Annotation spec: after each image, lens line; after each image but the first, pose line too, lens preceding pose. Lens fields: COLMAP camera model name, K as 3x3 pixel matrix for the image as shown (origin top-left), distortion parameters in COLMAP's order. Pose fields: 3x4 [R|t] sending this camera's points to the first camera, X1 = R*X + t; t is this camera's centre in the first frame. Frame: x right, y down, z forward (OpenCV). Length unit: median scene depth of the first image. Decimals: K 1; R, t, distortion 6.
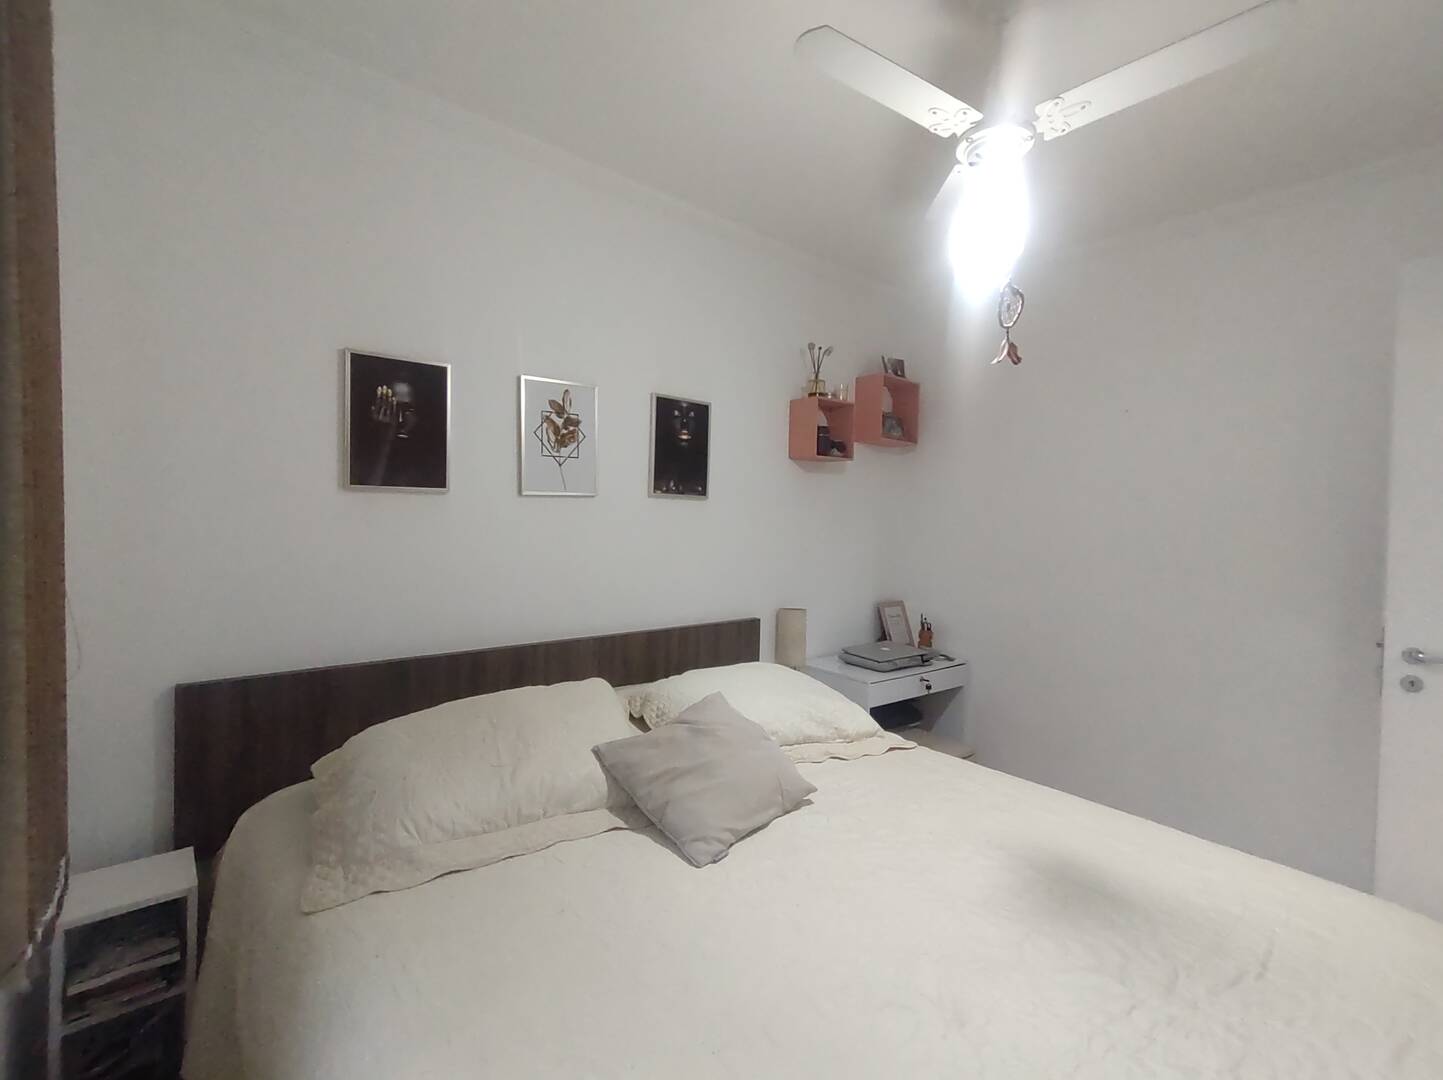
lens RADIAL K [[645.1, 0, 723.3], [0, 645.1, 536.2], [0, 0, 1]] dist [0.009529, -0.001075]
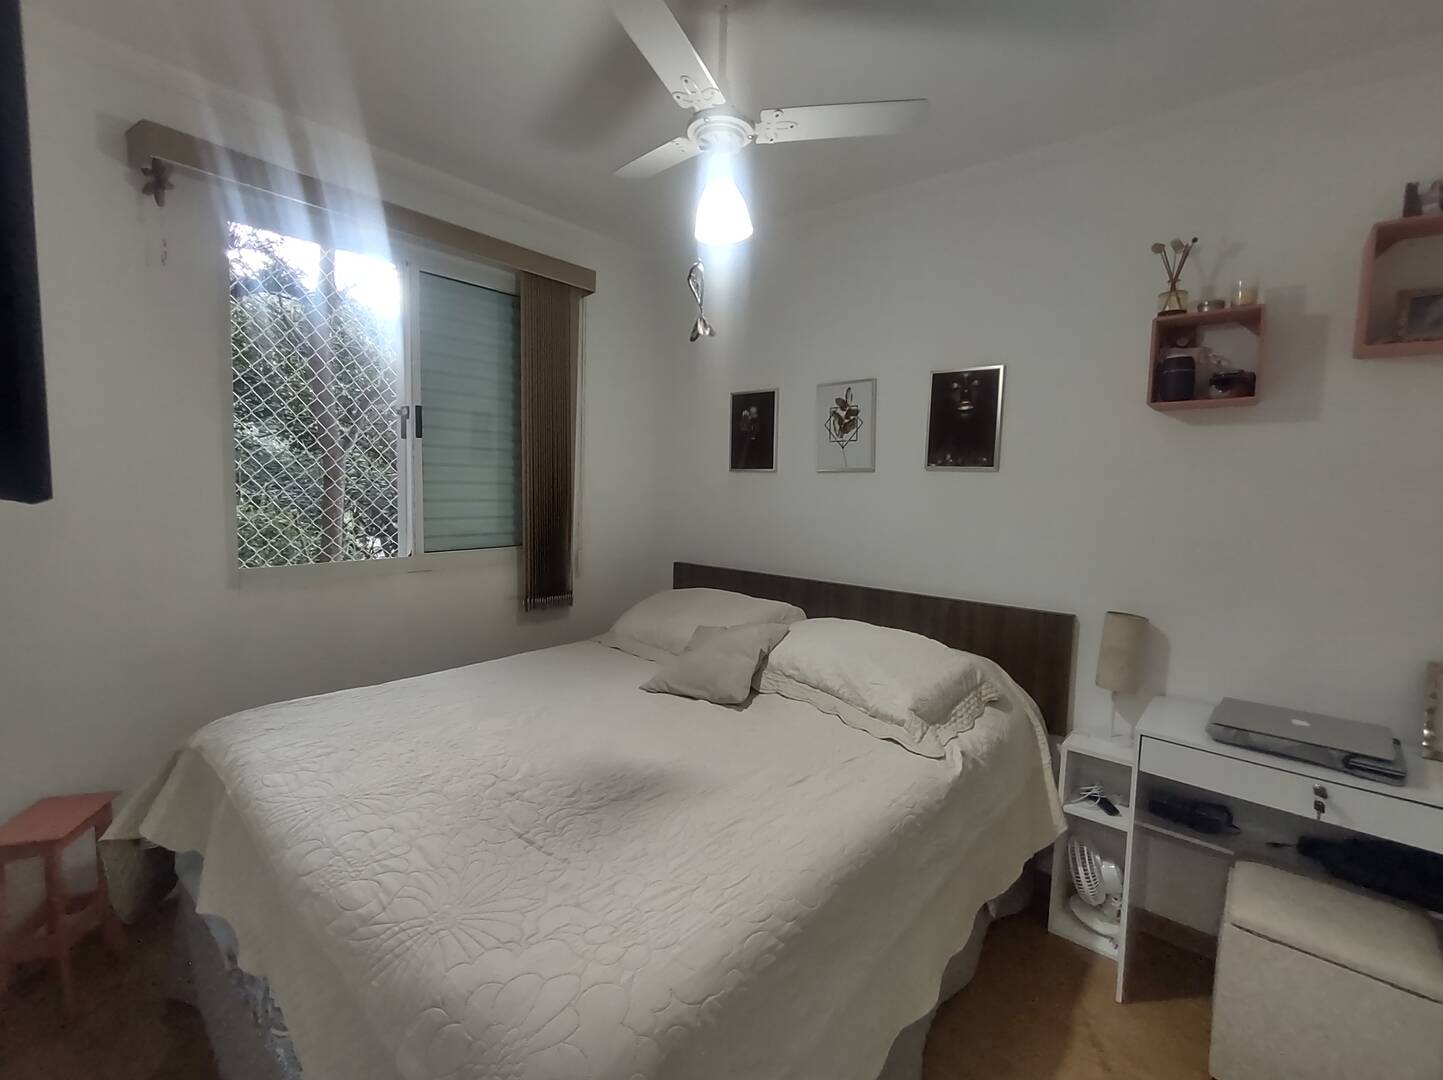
lens RADIAL K [[645.1, 0, 723.7], [0, 645.1, 539.1], [0, 0, 1]] dist [0.009529, -0.001075]
pose [[0.188123, 0.080696, -0.978825, 0.982273], [-0.043667, 0.996321, 0.073746, -0.011903], [0.981174, 0.028869, 0.190954, 0.521105]]
